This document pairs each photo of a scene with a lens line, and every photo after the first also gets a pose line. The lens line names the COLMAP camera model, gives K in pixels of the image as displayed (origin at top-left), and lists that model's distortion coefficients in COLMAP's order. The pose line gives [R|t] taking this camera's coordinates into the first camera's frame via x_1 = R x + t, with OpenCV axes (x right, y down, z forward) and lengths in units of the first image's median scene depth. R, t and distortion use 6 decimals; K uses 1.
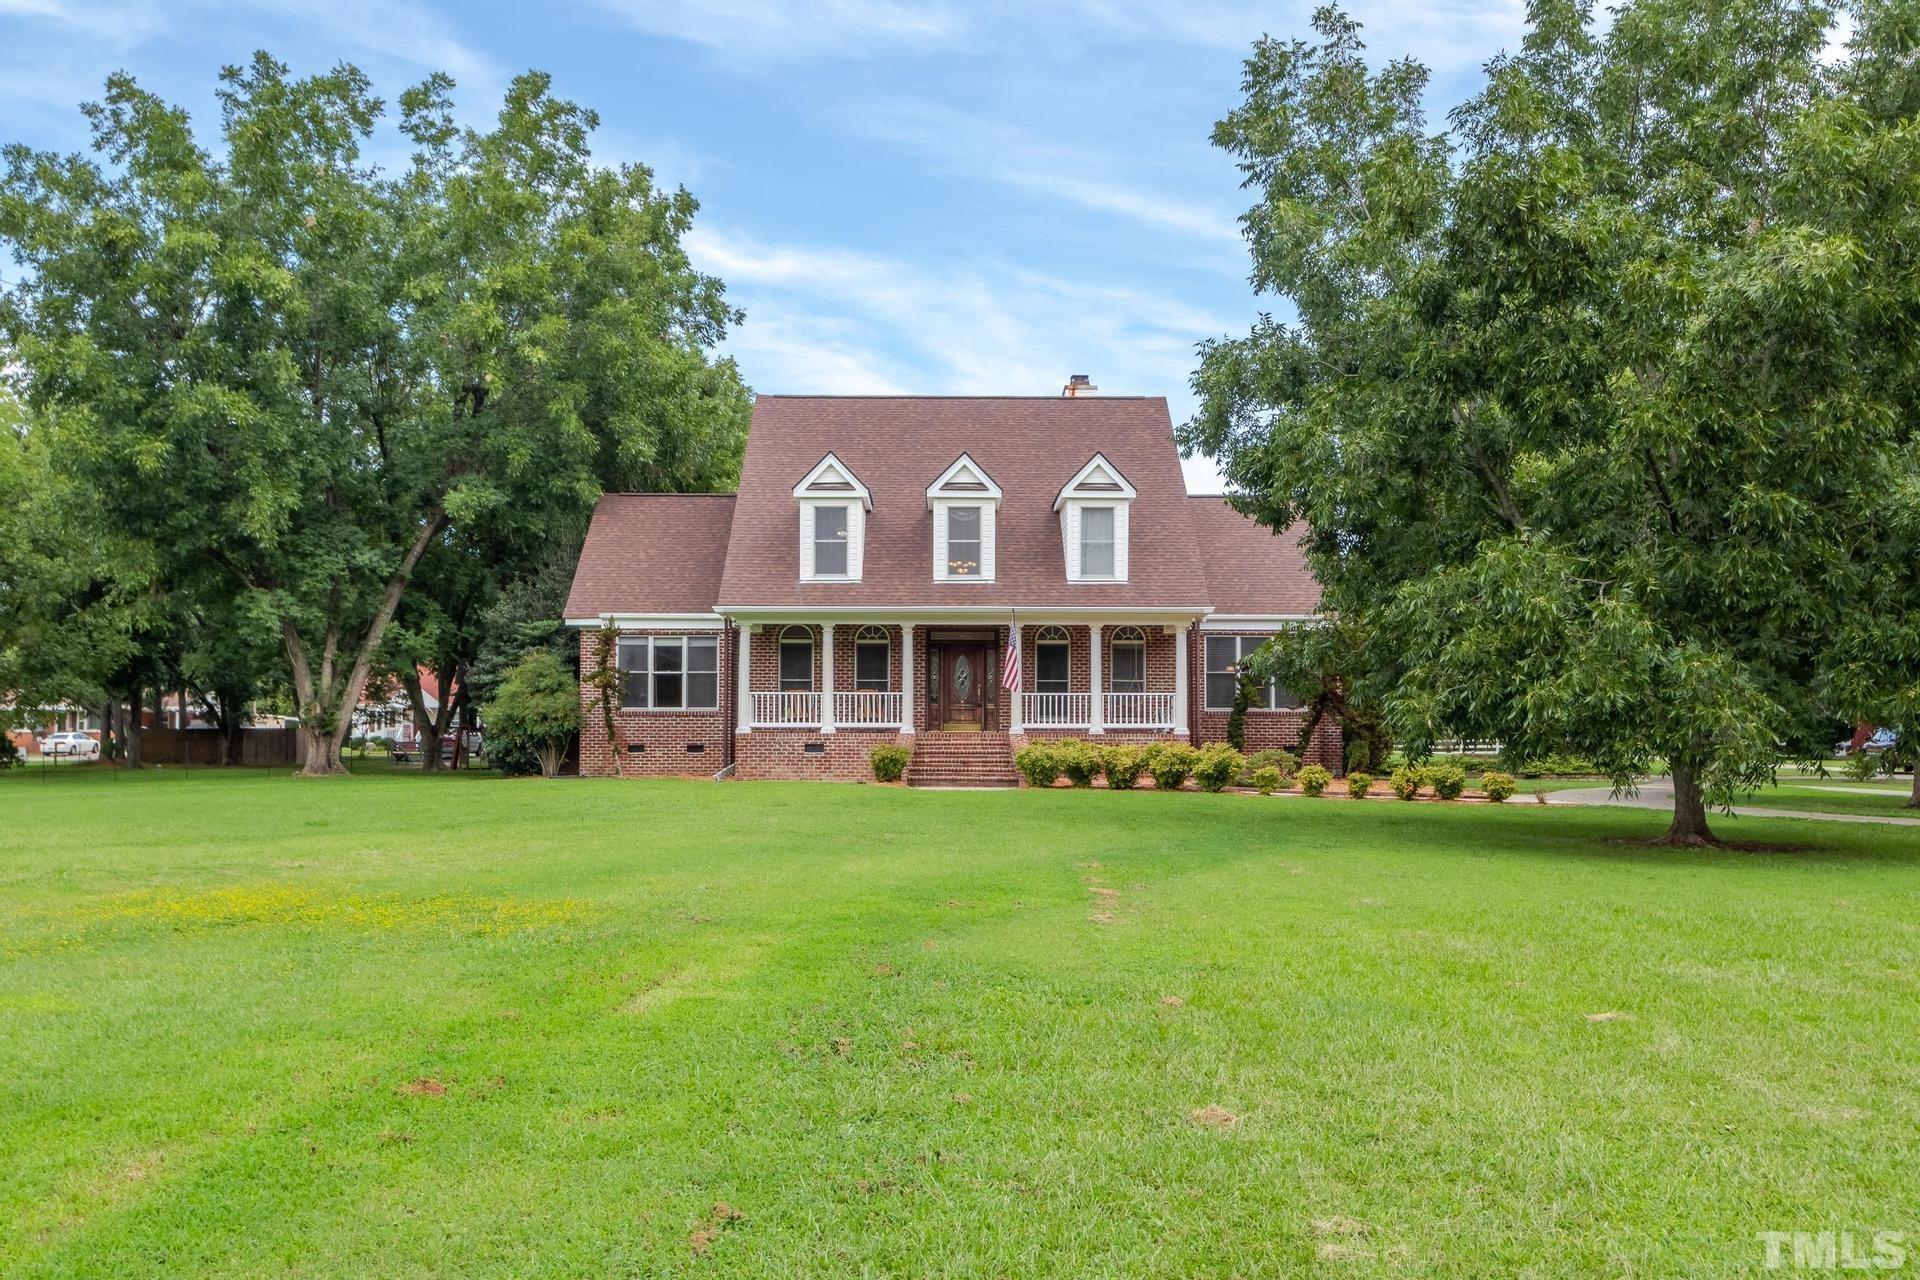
lens RADIAL K [[1917.3, 0, 960.0], [0, 1917.3, 640.0], [0, 0, 1]] dist [-0.368478, -0.000884]
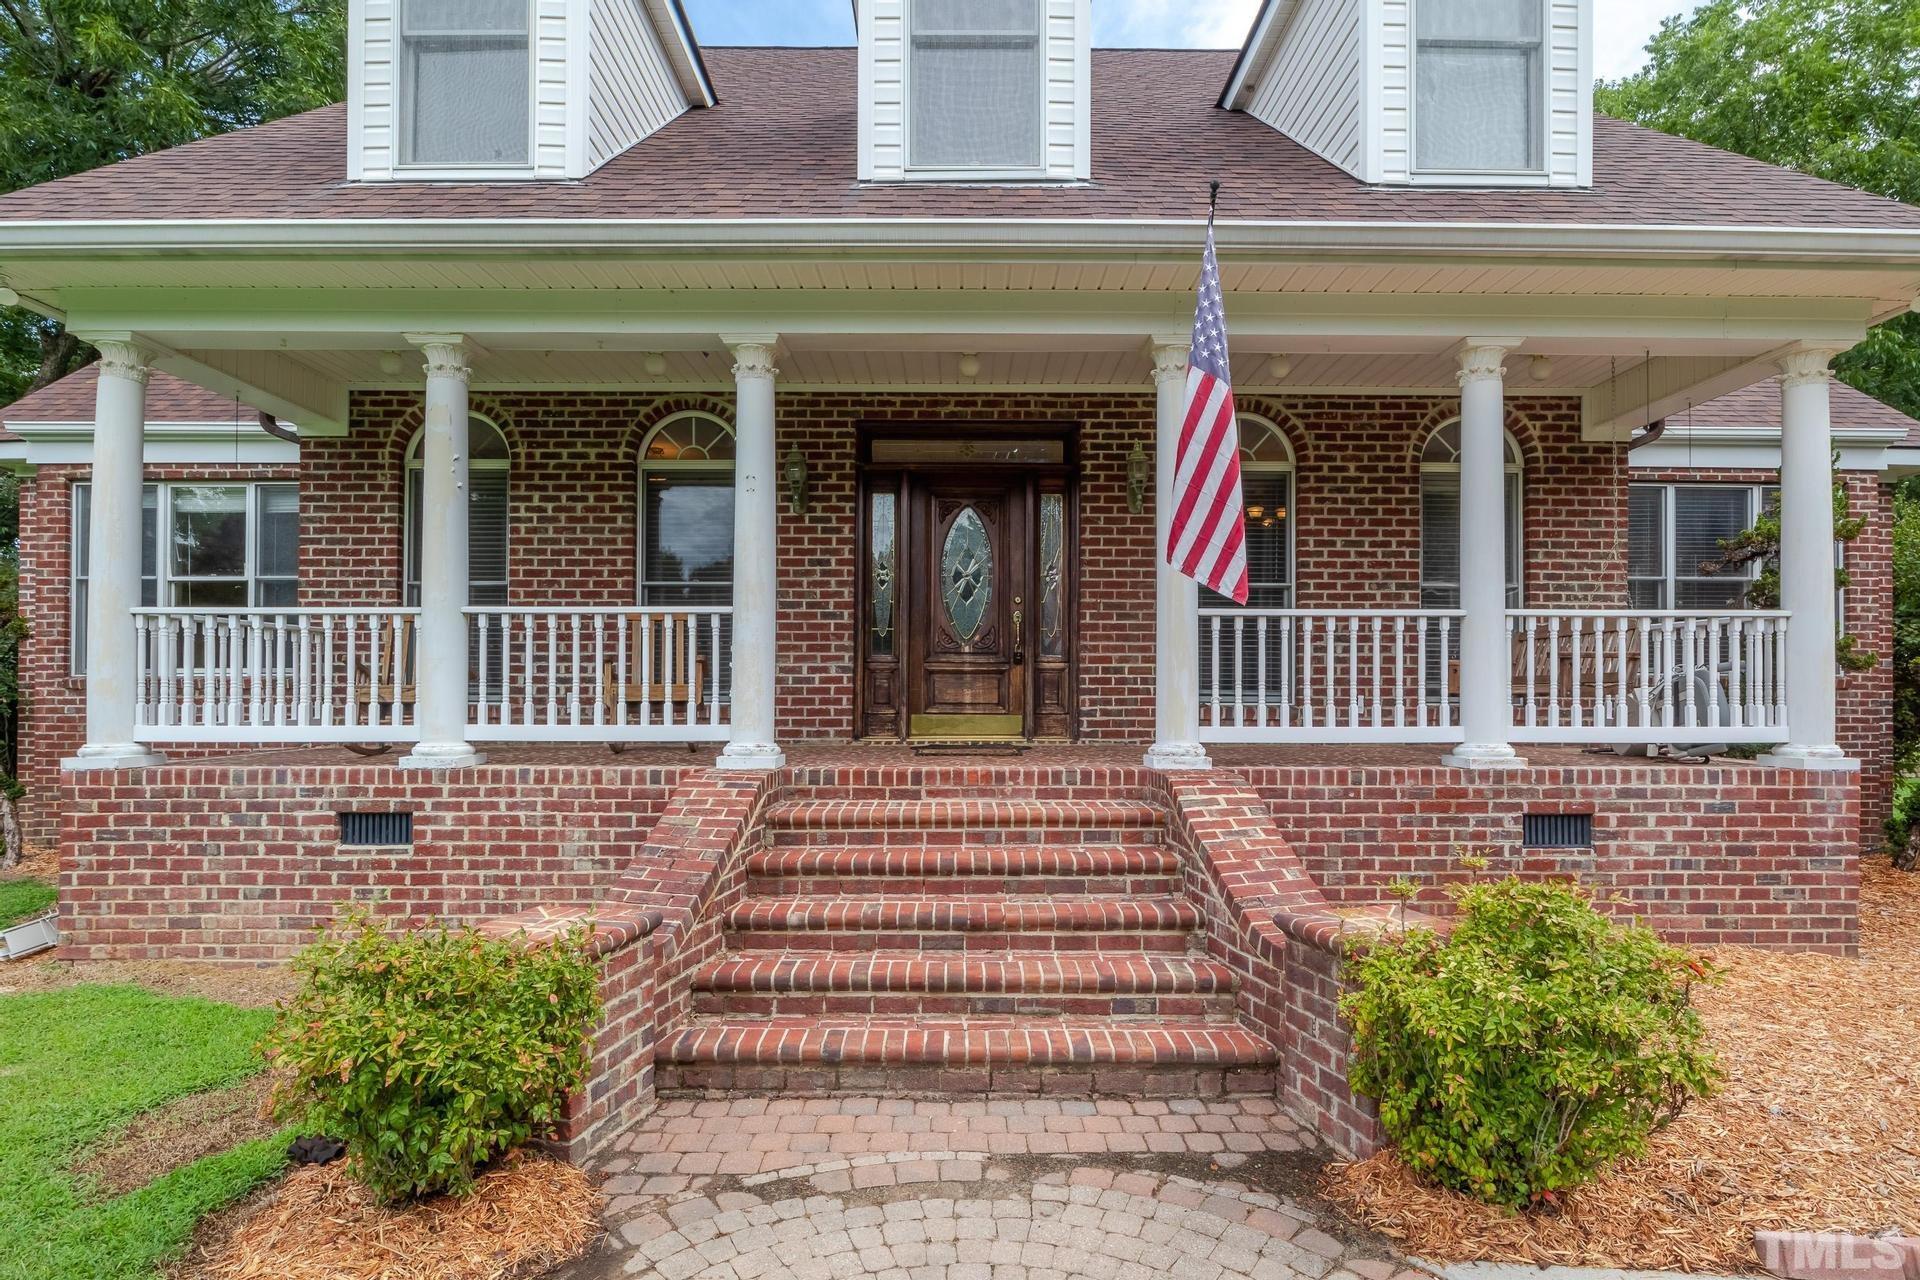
lens RADIAL K [[995.5, 0, 996.0], [0, 995.5, 635.1], [0, 0, 1]] dist [-0.030747, 0.017208]
pose [[0.999547, 0.000032, 0.030092, 0.001144], [-0.000024, 1.000000, -0.000276, 0.031017], [-0.030092, 0.000275, 0.999547, 0.858716]]
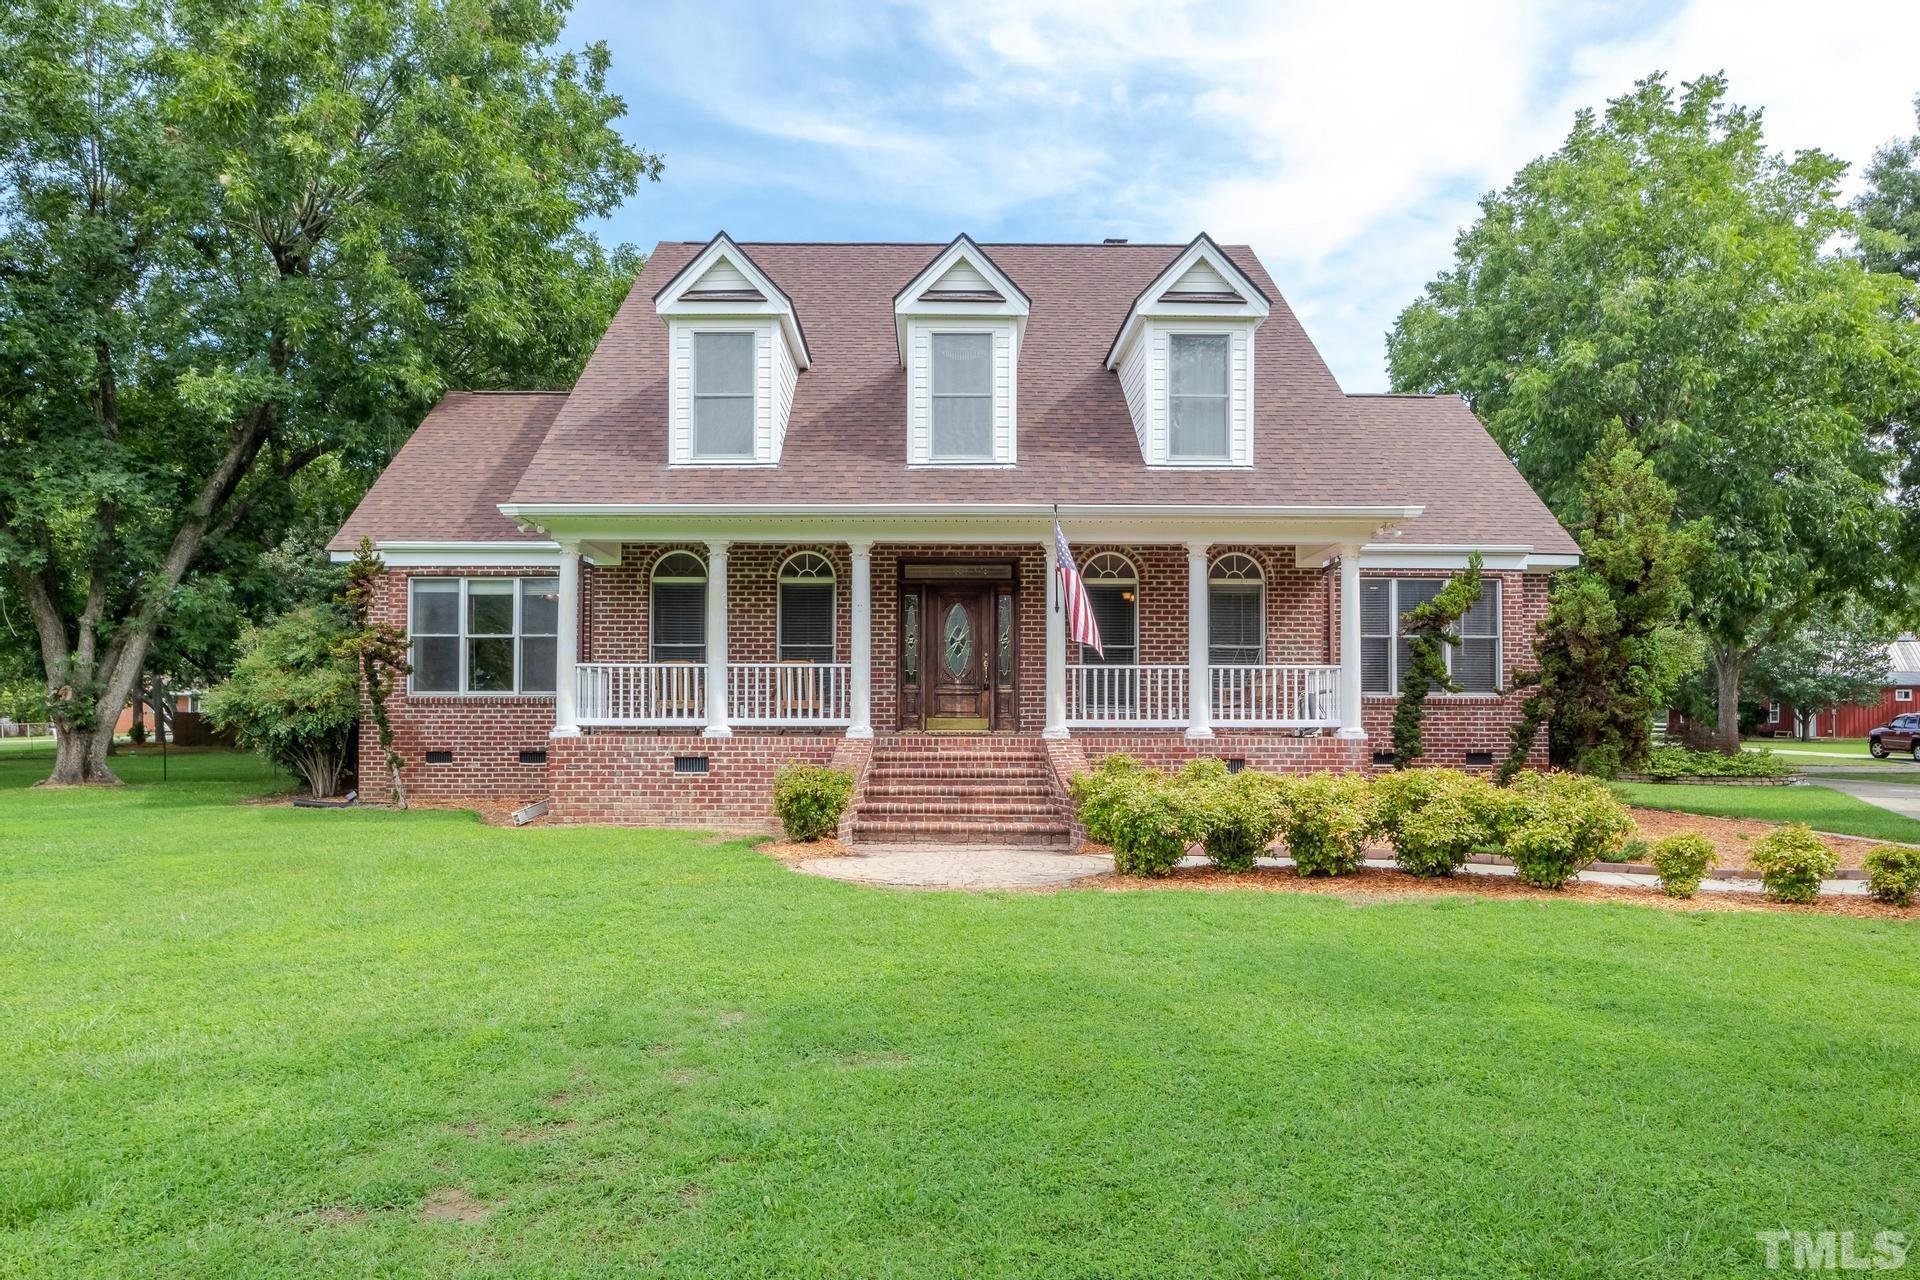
lens RADIAL K [[1337.5, 0, 960.0], [0, 1337.5, 640.0], [0, 0, 1]] dist [-0.125105, 0.000235]
pose [[0.999953, 0.000442, 0.009645, -0.002124], [-0.000394, 0.999988, -0.004983, 0.022199], [-0.009647, 0.004979, 0.999941, 0.606469]]
